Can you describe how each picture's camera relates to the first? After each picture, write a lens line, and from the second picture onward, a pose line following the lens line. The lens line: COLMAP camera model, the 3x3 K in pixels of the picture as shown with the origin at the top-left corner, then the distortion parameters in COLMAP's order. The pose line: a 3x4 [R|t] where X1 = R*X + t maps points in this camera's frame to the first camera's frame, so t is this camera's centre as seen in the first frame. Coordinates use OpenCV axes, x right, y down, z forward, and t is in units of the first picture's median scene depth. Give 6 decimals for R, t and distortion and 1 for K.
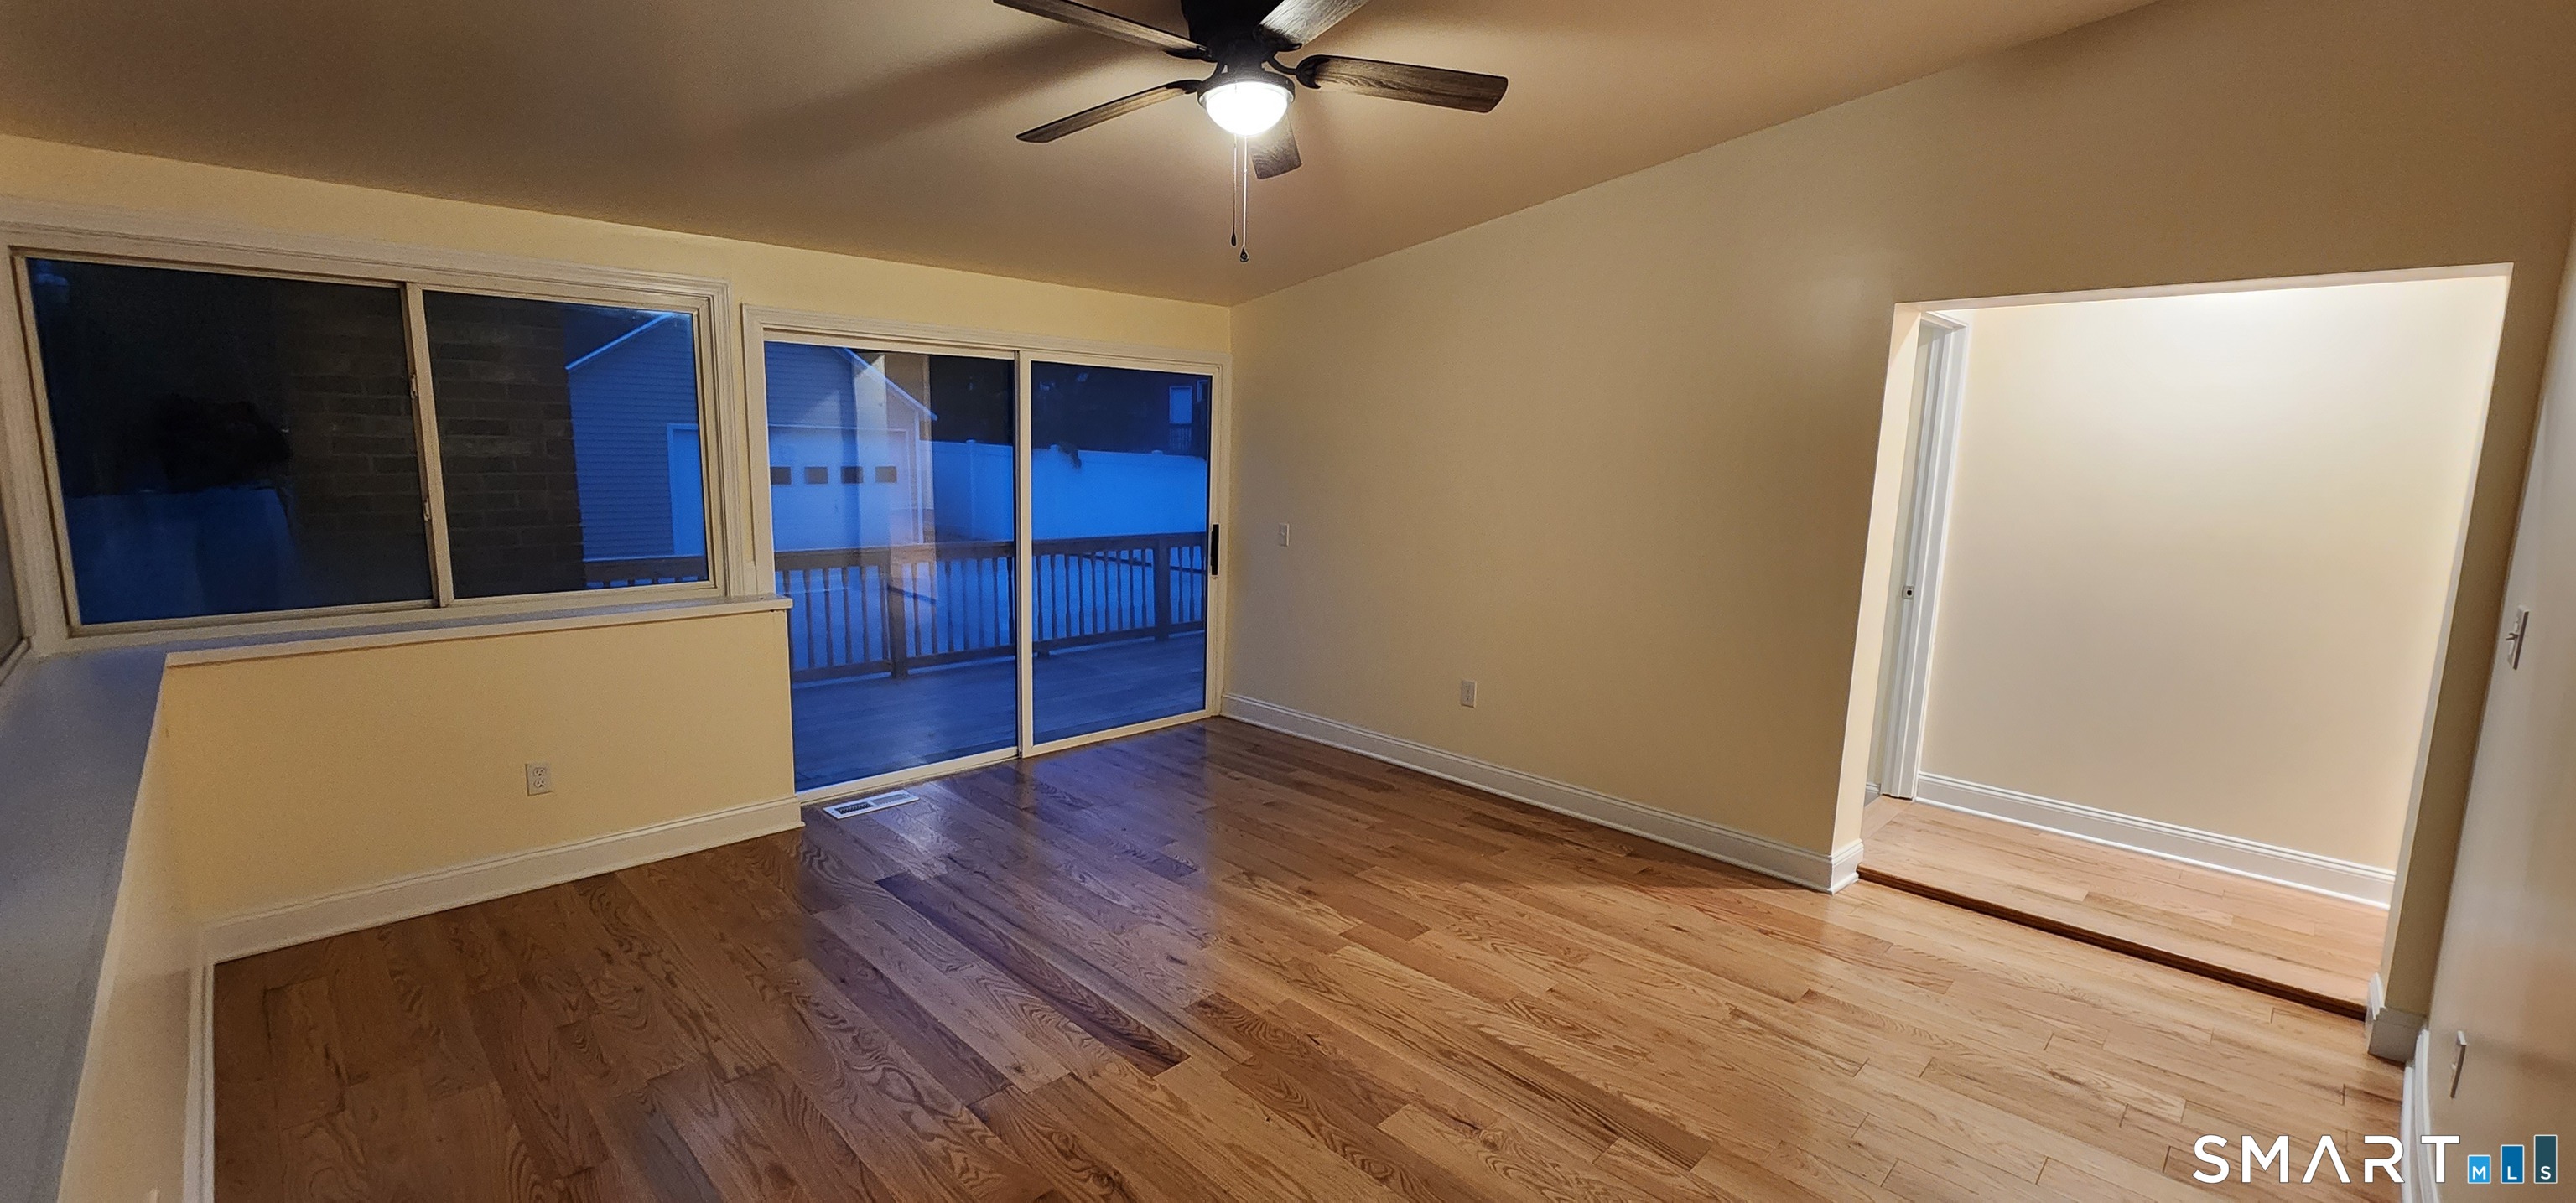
lens RADIAL K [[1044.2, 0, 1300.1], [0, 1044.2, 593.9], [0, 0, 1]] dist [-0.000915, 0.000286]
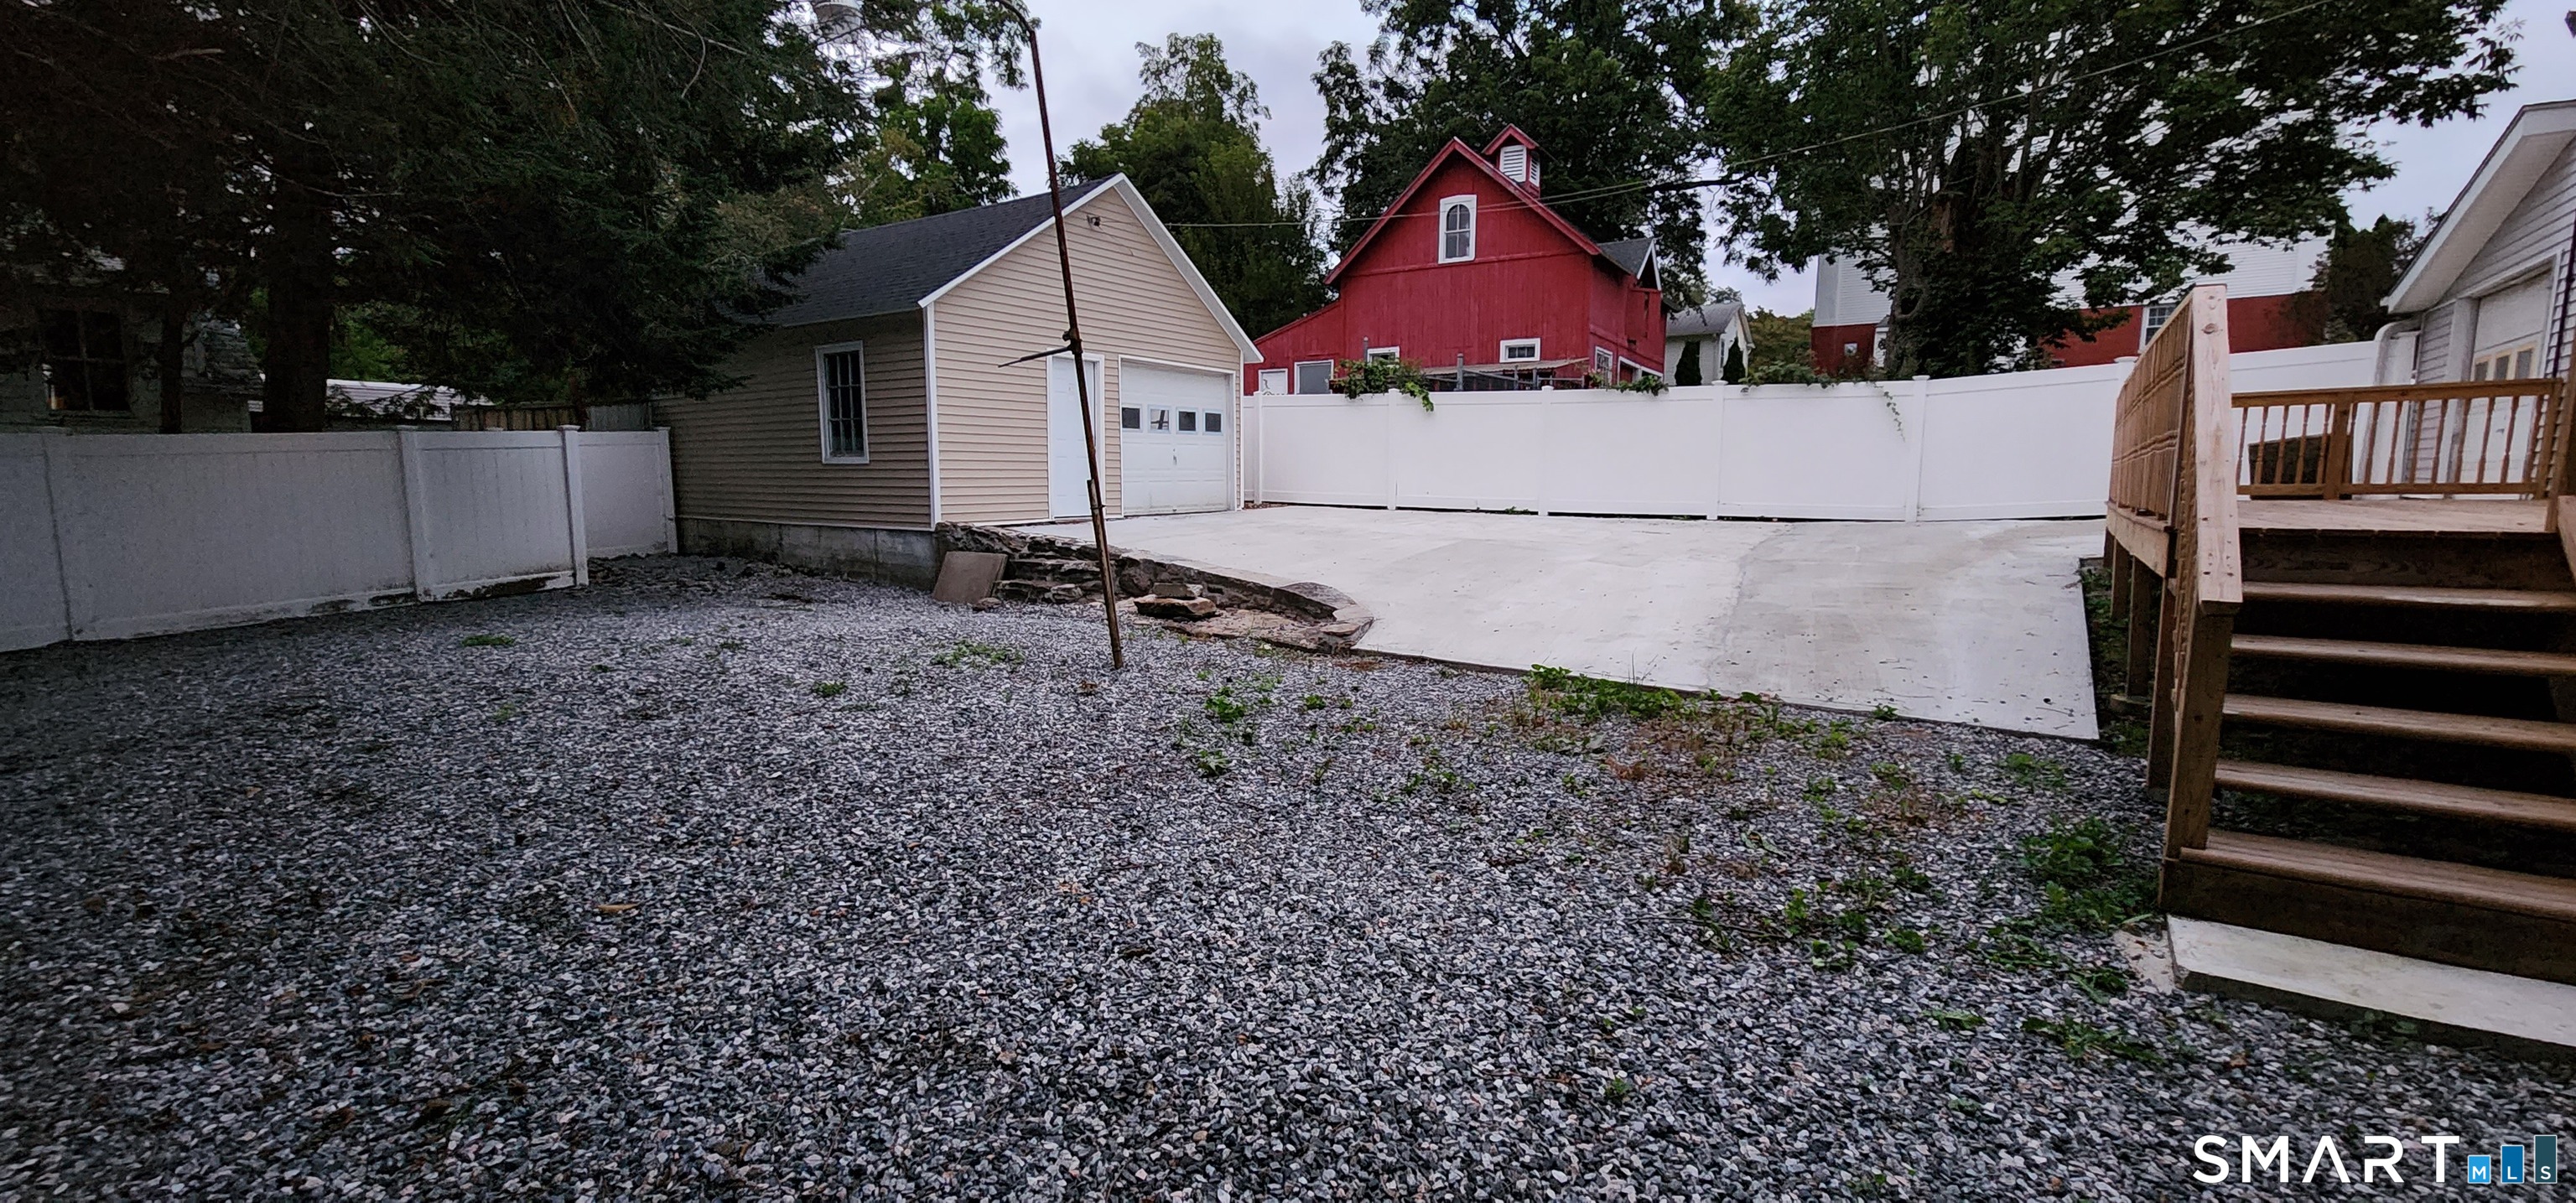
lens RADIAL K [[1044.2, 0, 1305.9], [0, 1044.2, 604.4], [0, 0, 1]] dist [-0.000915, 0.000286]
pose [[0.985946, -0.041459, 0.161836, -1.459435], [0.044226, 0.998930, -0.013534, 0.164455], [-0.161102, 0.020502, 0.986725, 0.398110]]
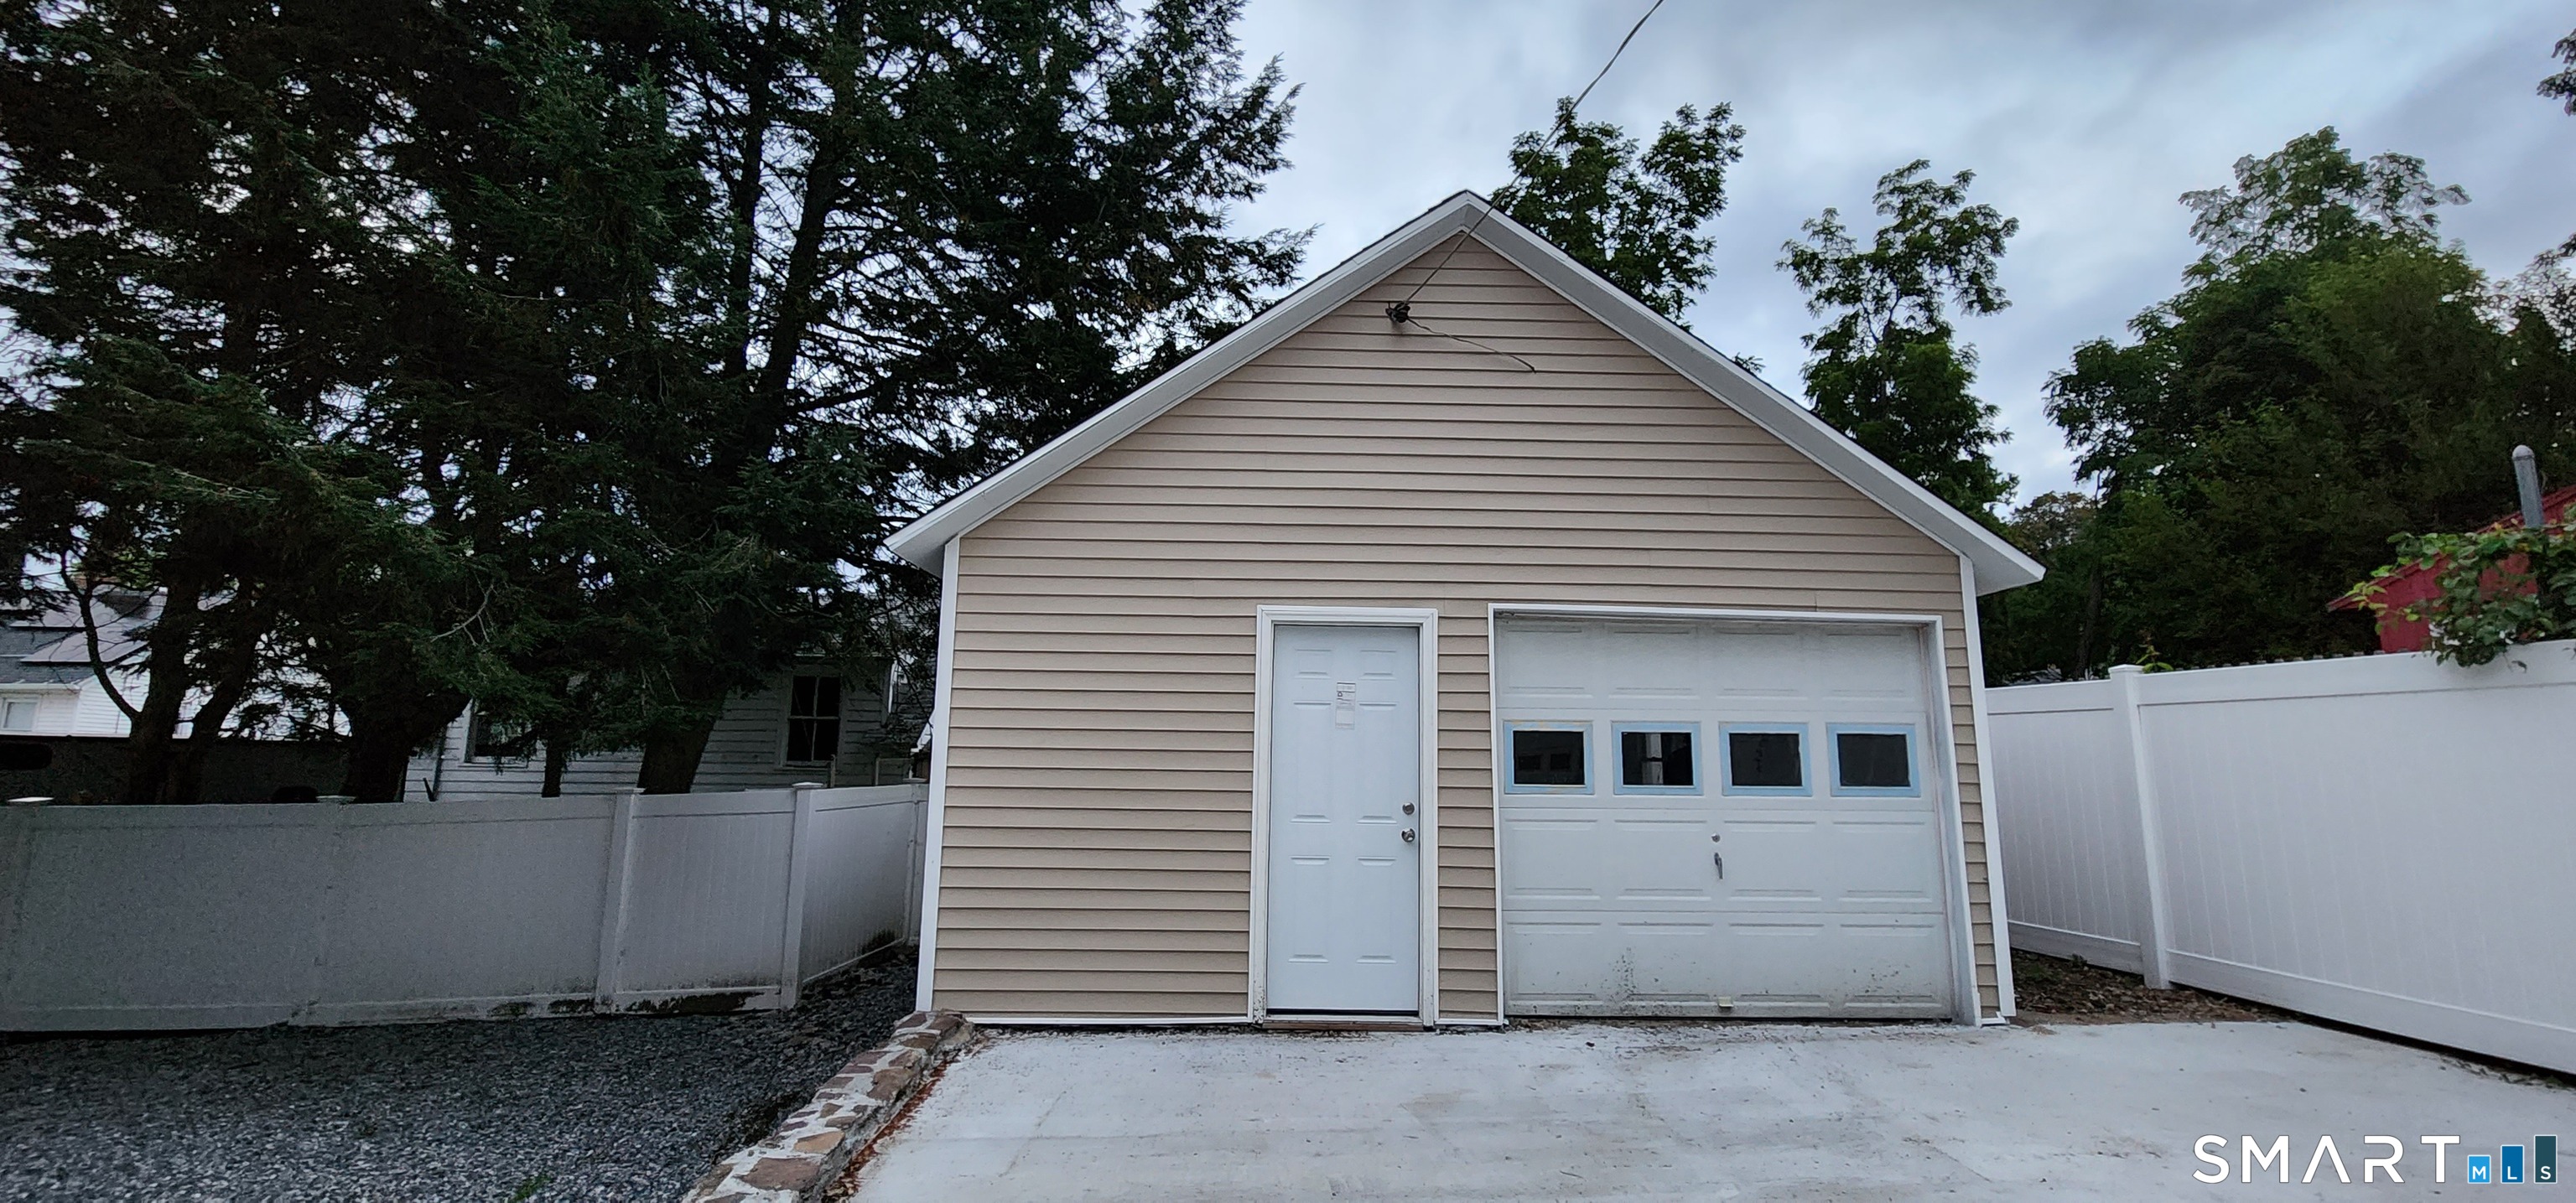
lens RADIAL K [[1044.2, 0, 1308.0], [0, 1044.2, 600.1], [0, 0, 1]] dist [-0.000915, 0.000286]
pose [[0.705166, -0.132192, -0.696611, -0.907808], [-0.097536, 0.955042, -0.279967, -0.175151], [0.702302, 0.265368, 0.660570, 2.058237]]
